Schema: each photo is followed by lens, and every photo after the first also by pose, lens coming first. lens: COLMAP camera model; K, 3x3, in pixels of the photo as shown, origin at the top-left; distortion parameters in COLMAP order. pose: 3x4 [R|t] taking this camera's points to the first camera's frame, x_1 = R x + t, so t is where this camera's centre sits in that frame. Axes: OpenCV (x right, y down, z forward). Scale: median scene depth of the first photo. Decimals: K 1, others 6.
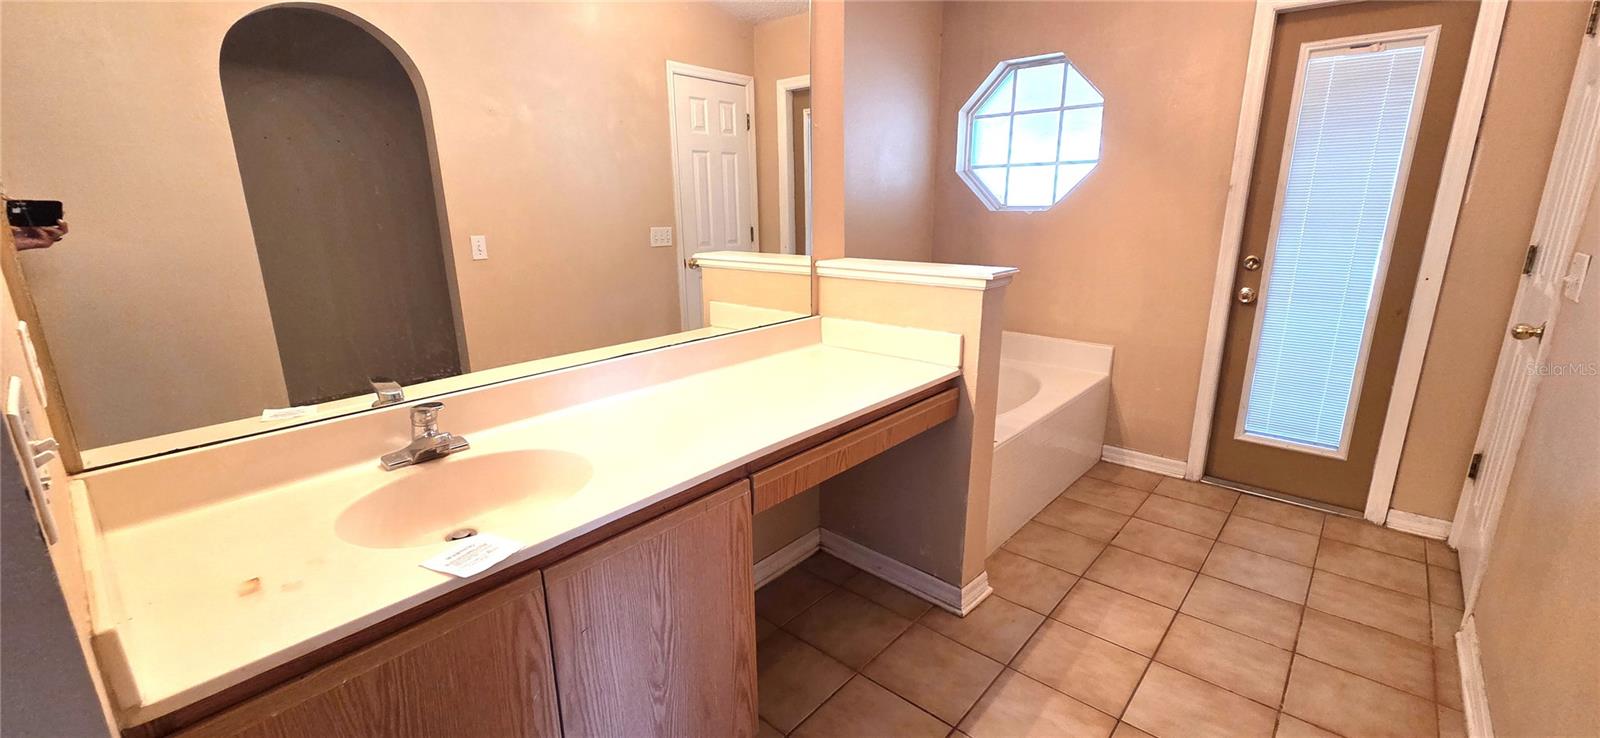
lens RADIAL K [[651.2, 0, 792.2], [0, 651.2, 370.0], [0, 0, 1]] dist [0.003609, -0.003187]
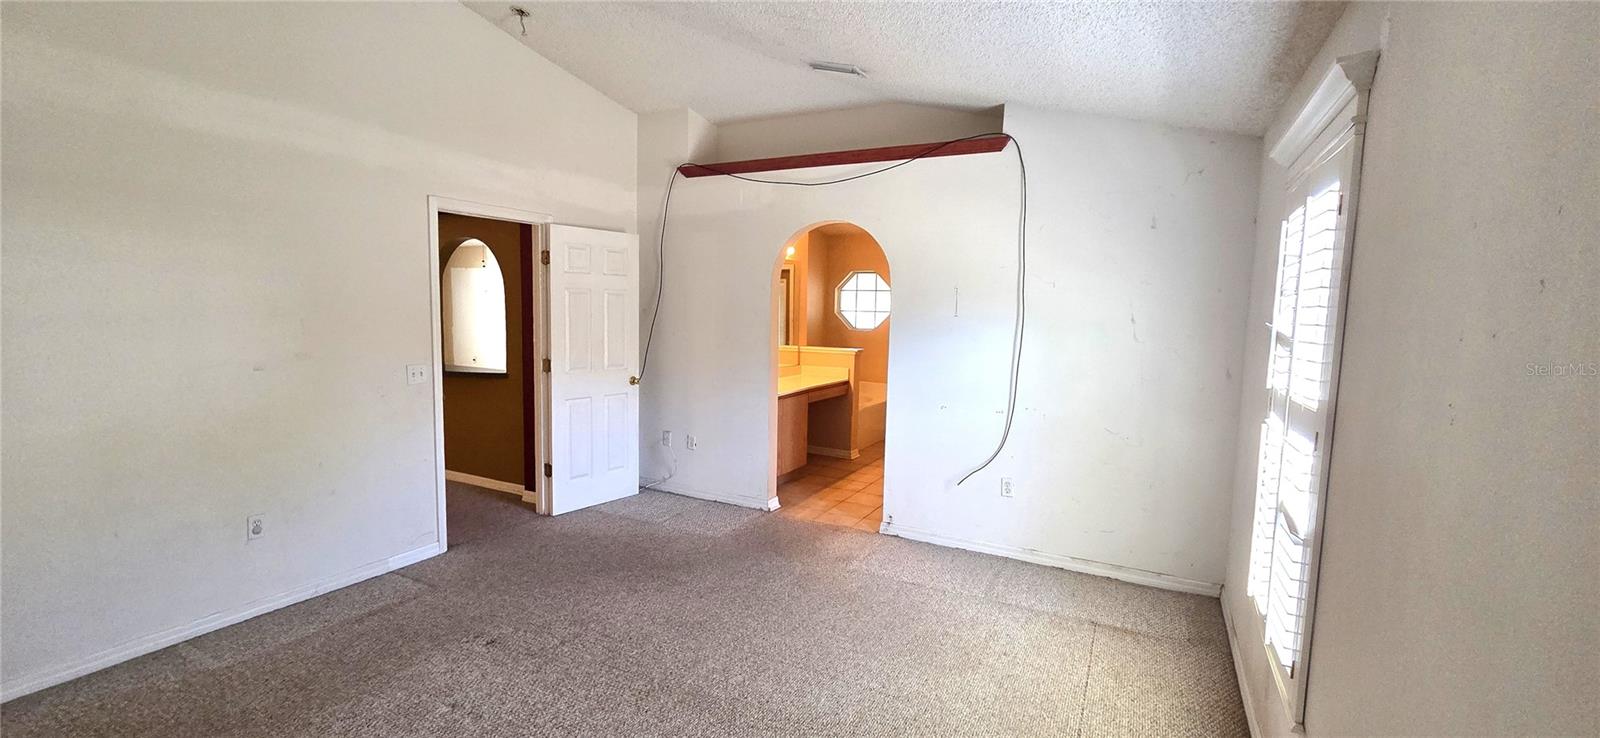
lens RADIAL K [[656.1, 0, 796.2], [0, 656.1, 370.3], [0, 0, 1]] dist [0.004905, 0.000189]
pose [[0.971333, 0.000744, 0.237723, -0.646845], [0.037626, 0.986909, -0.156828, 0.382020], [-0.234728, 0.161277, 0.958589, -1.741640]]
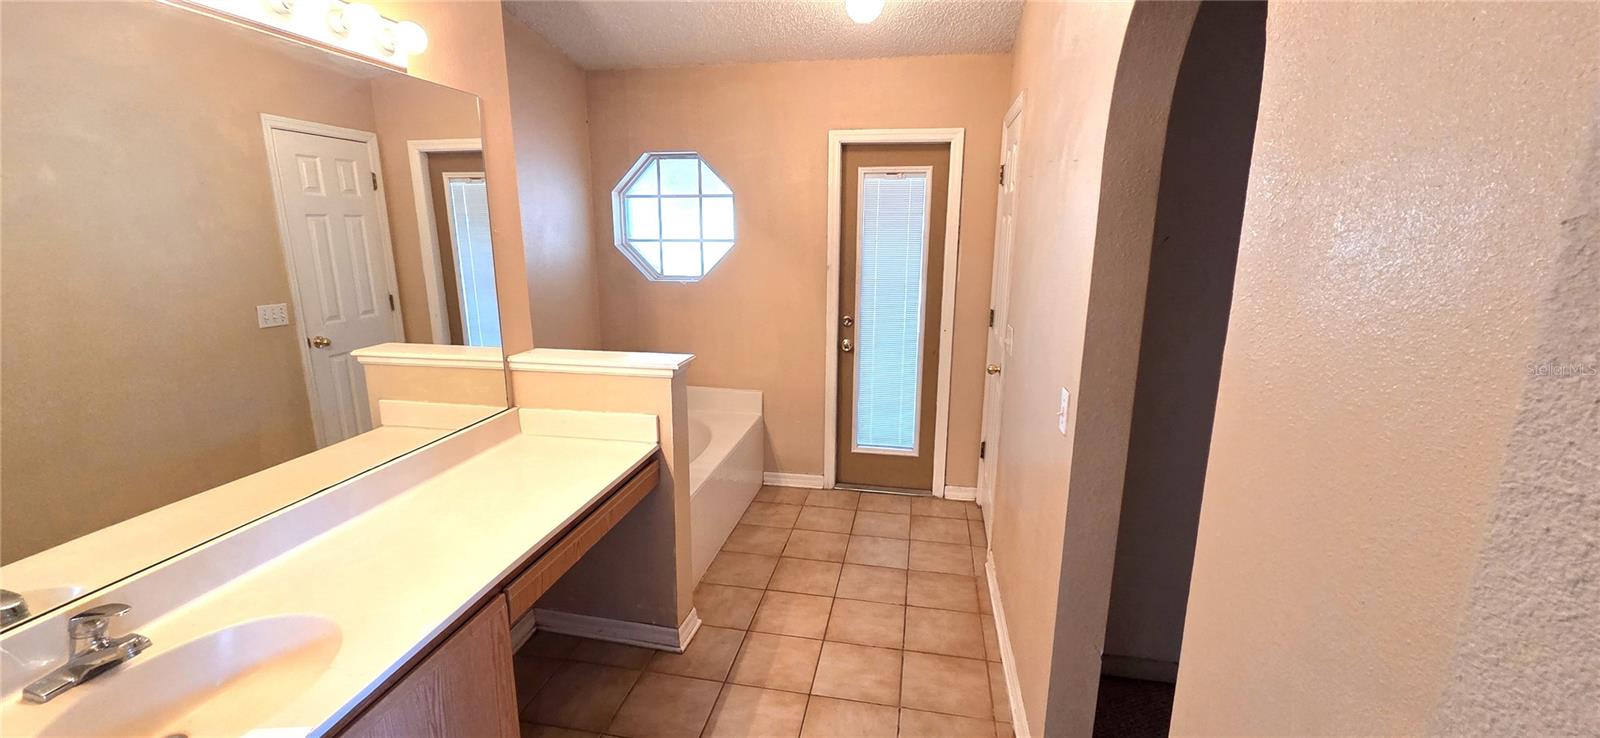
lens RADIAL K [[656.1, 0, 796.2], [0, 656.1, 370.3], [0, 0, 1]] dist [0.004905, 0.000189]
pose [[0.857096, -0.097537, 0.505839, -0.095440], [0.116703, 0.993147, -0.006241, -0.080426], [-0.501764, 0.064383, 0.862605, -0.128786]]
